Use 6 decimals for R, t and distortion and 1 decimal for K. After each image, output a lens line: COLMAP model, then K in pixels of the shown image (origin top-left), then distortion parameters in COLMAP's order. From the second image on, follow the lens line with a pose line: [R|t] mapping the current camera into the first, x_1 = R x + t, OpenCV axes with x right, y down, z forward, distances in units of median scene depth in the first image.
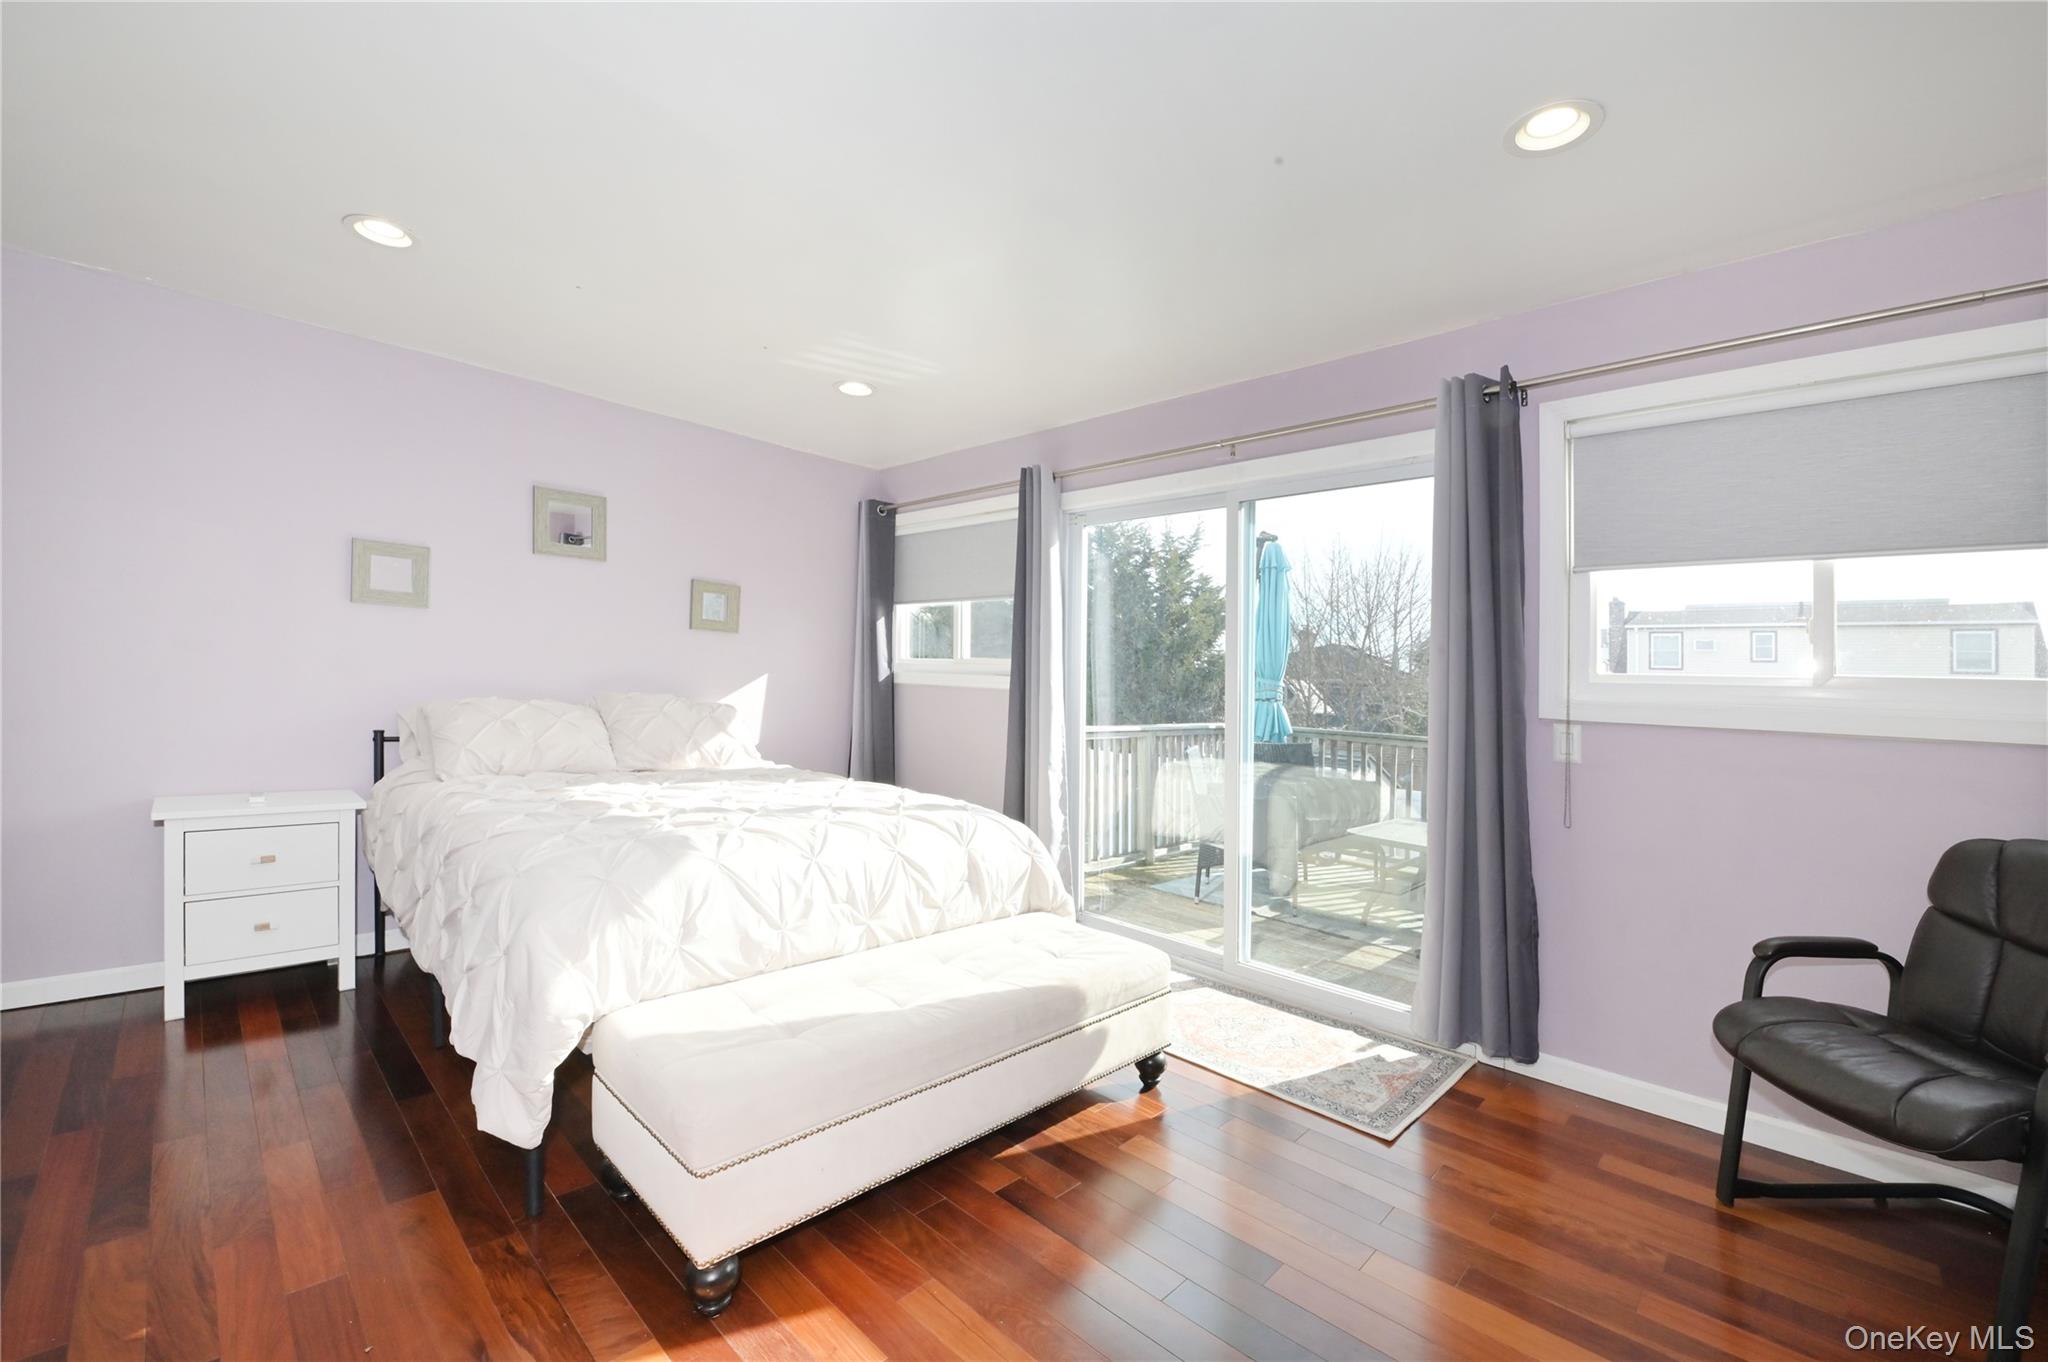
lens RADIAL K [[863.4, 0, 1021.6], [0, 863.4, 663.6], [0, 0, 1]] dist [0.000243, 0.000105]
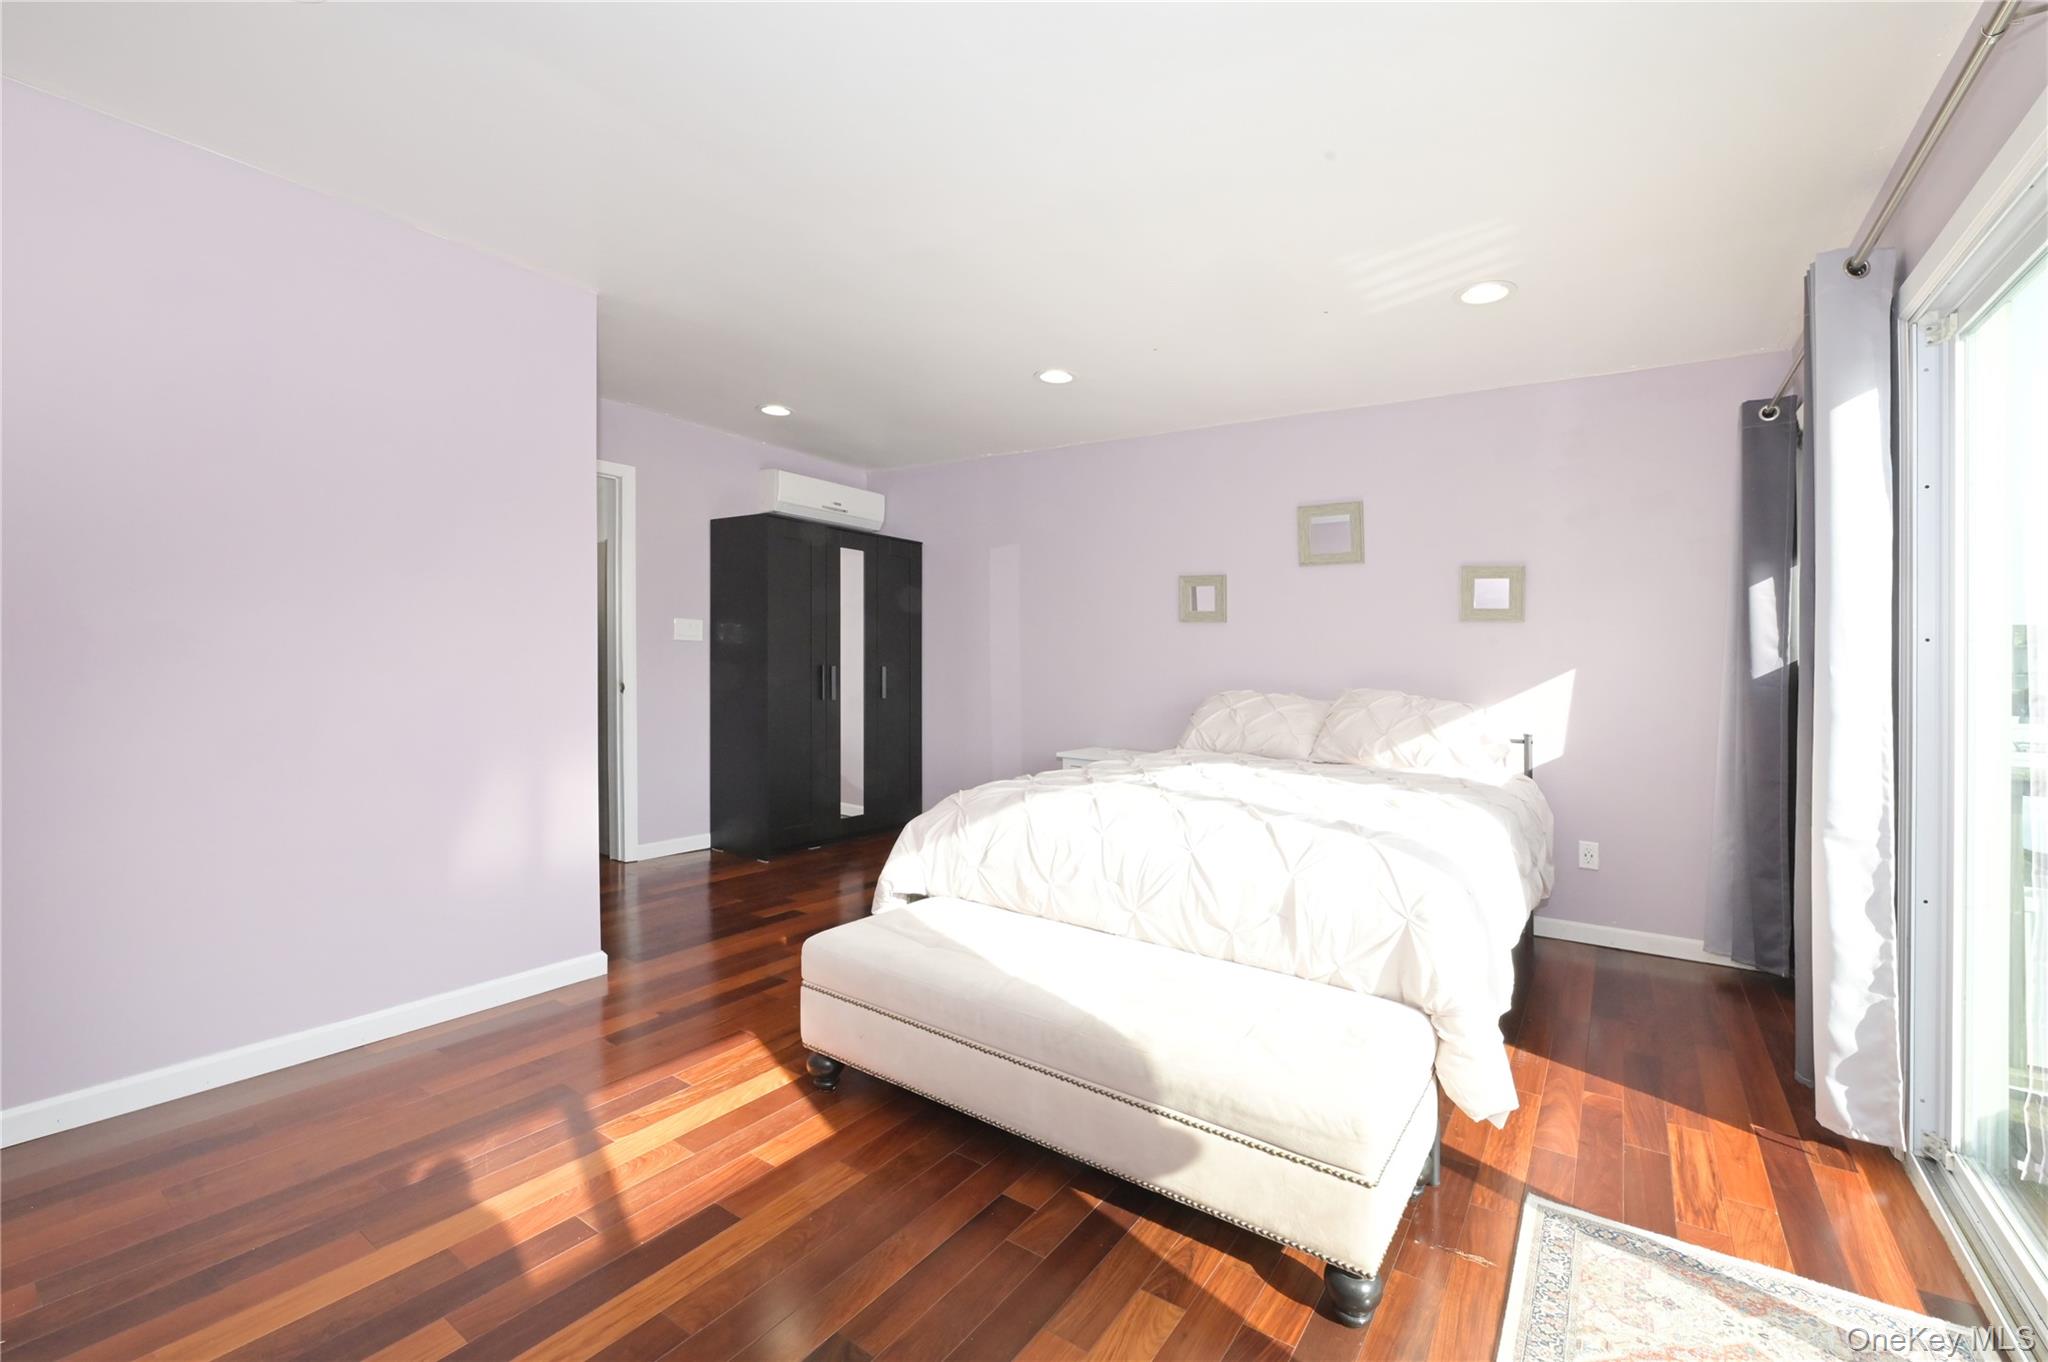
lens RADIAL K [[840.7, 0, 1024.0], [0, 840.7, 681.0], [0, 0, 1]] dist [-0.002042, -0.008618]
pose [[0.165819, -0.010855, -0.986097, 0.659738], [0.006454, 0.999930, -0.009922, 0.045510], [0.986135, -0.004719, 0.165877, 0.651411]]
